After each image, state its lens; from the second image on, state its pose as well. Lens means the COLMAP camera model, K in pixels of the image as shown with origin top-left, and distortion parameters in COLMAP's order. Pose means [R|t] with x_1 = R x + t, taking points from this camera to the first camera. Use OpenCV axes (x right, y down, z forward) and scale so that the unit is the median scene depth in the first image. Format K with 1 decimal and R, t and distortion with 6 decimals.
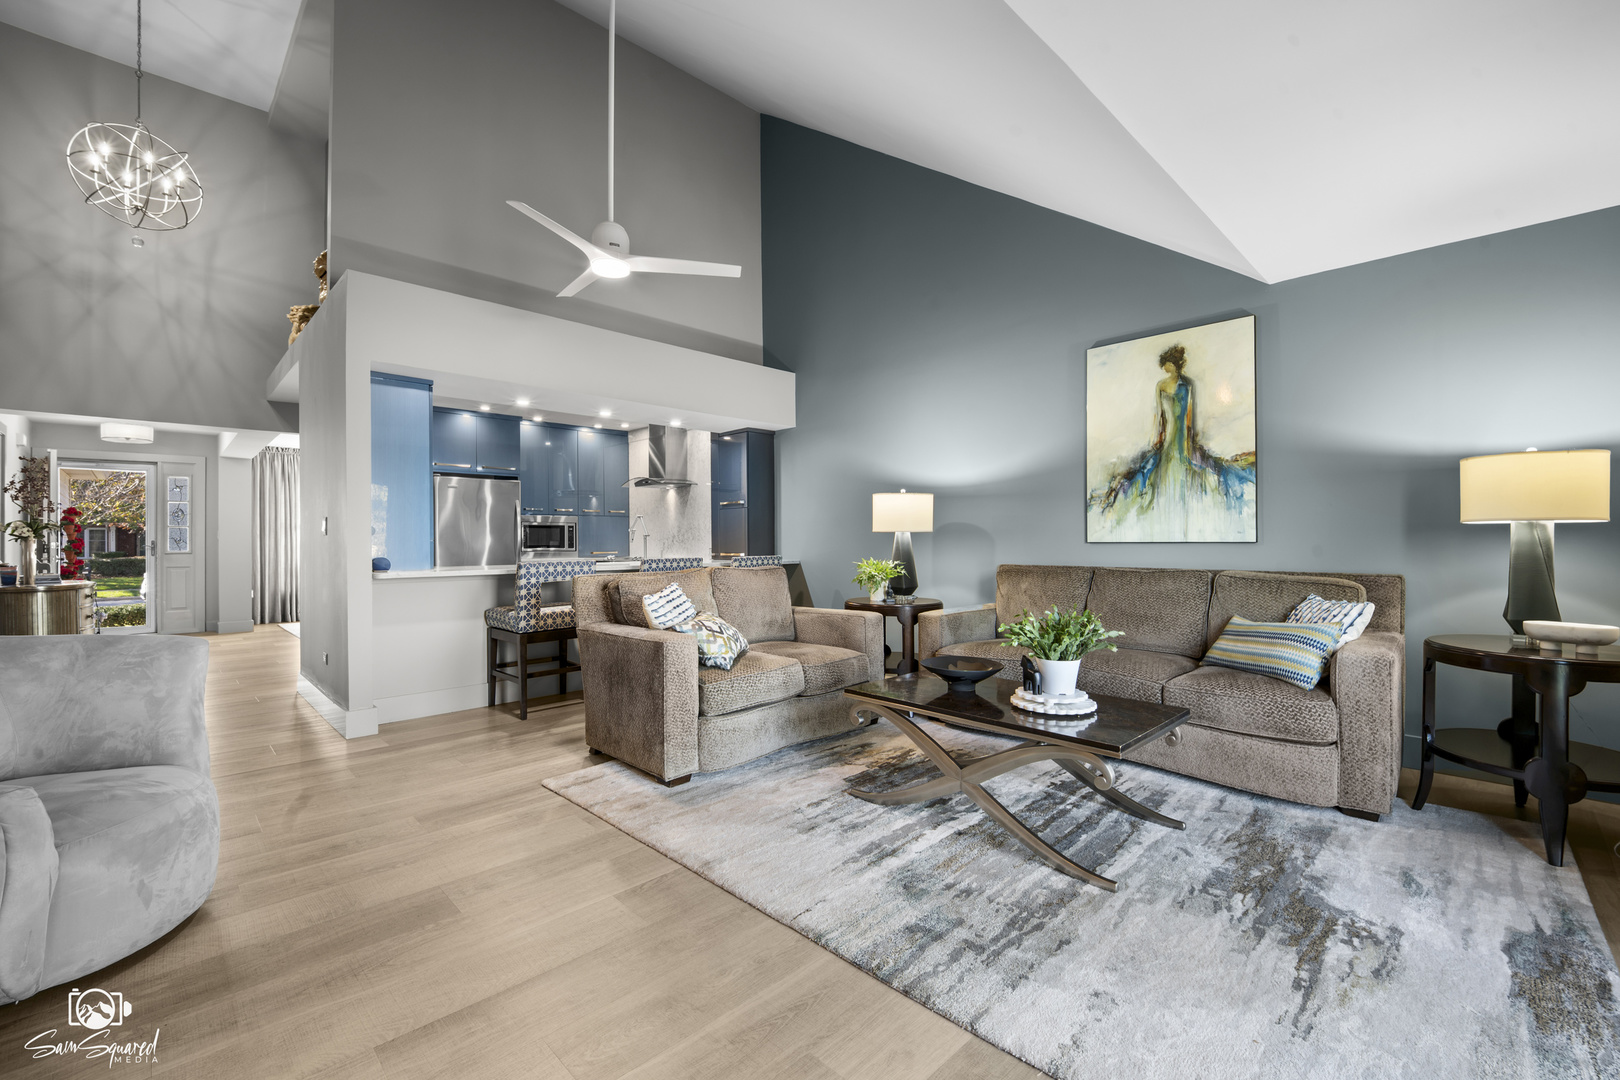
lens RADIAL K [[683.6, 0, 786.7], [0, 683.6, 538.7], [0, 0, 1]] dist [0.000183, 0.000076]
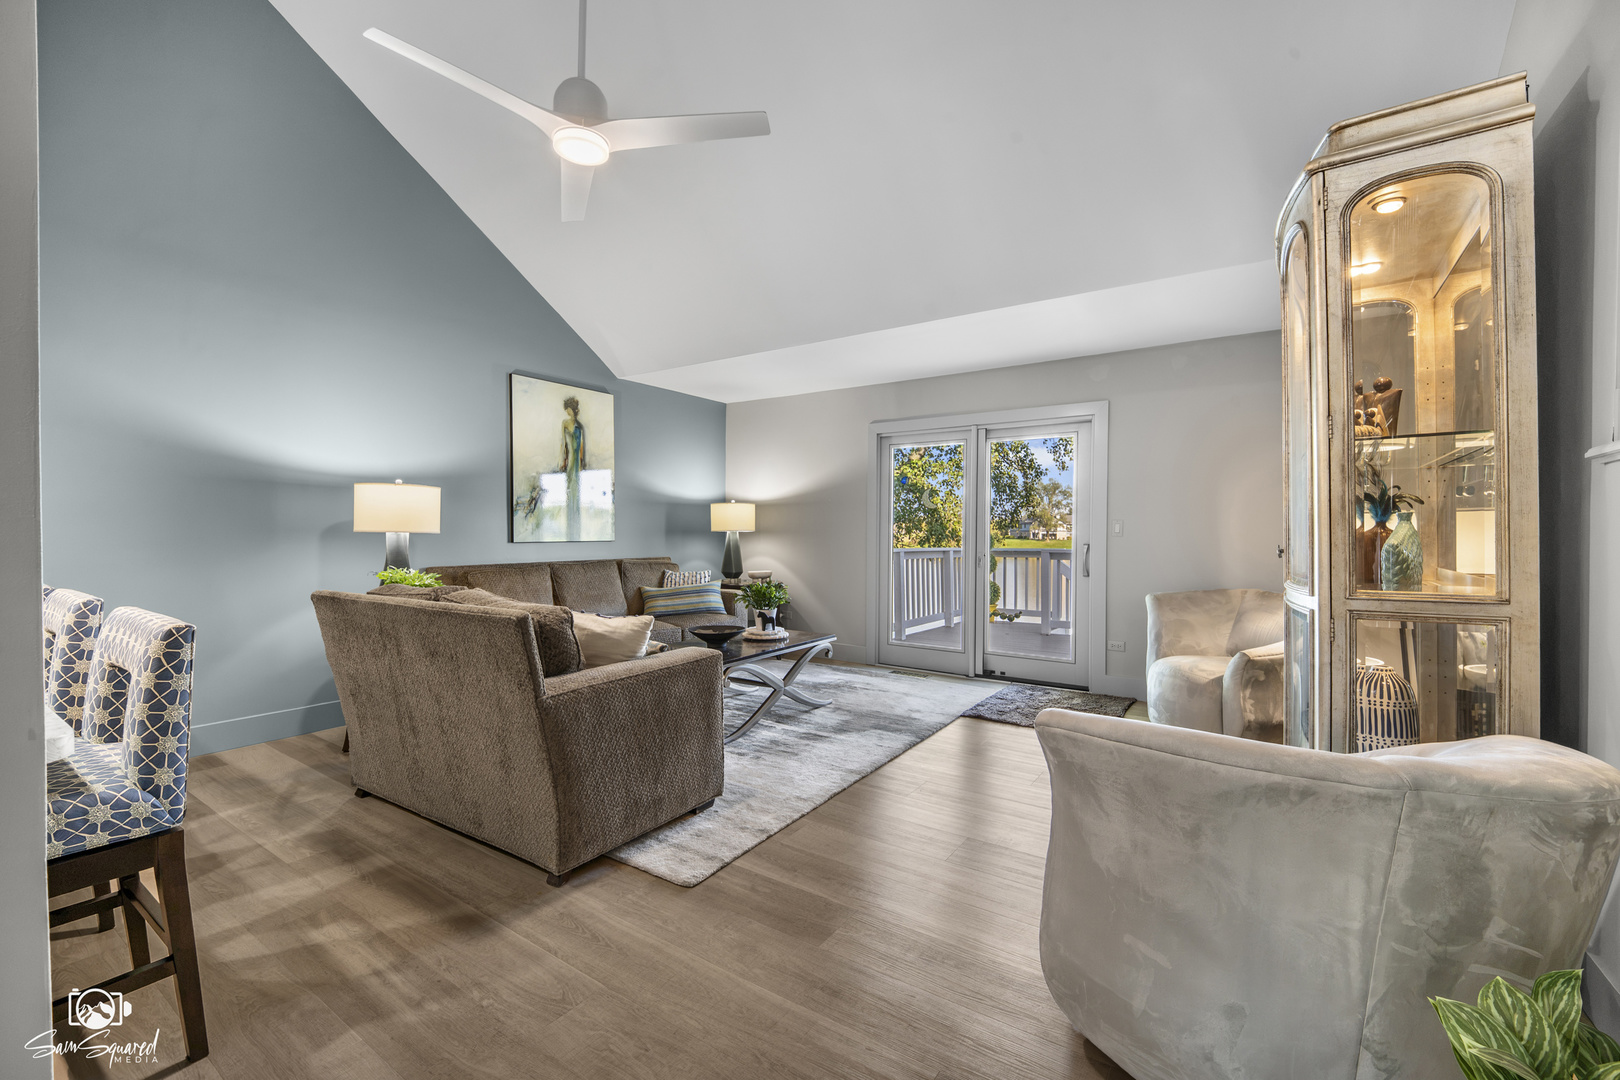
lens RADIAL K [[681.4, 0, 816.4], [0, 681.4, 538.8], [0, 0, 1]] dist [0.019377, -0.022831]
pose [[-0.226144, 0.000134, 0.974094, -0.874547], [0.011070, 0.999936, 0.002432, 0.001674], [-0.974031, 0.011334, -0.226131, 0.845891]]
